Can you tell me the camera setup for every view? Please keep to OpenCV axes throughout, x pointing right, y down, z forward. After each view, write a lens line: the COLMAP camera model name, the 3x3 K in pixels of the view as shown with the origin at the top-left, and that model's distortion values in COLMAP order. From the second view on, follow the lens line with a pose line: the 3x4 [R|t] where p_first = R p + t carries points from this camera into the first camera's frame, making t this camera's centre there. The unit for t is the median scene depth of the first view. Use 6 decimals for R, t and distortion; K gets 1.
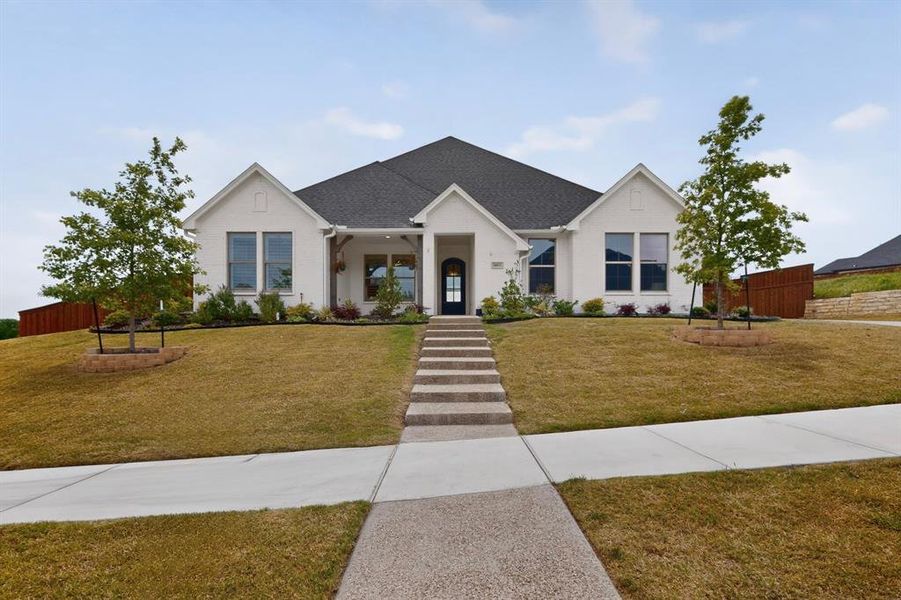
lens RADIAL K [[439.8, 0, 451.2], [0, 439.8, 334.2], [0, 0, 1]] dist [0.000451, -0.000051]
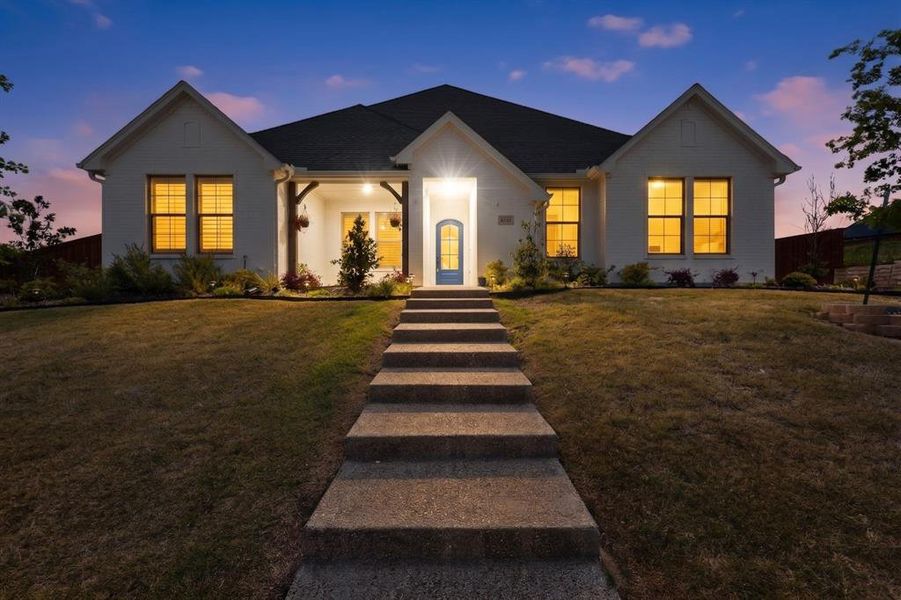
lens RADIAL K [[394.4, 0, 450.5], [0, 394.4, 300.0], [0, 0, 1]] dist [-0.000589, -0.000123]
pose [[0.999965, -0.000140, 0.008317, 0.003078], [0.000166, 0.999995, -0.003051, -0.015889], [-0.008317, 0.003053, 0.999961, 0.323819]]
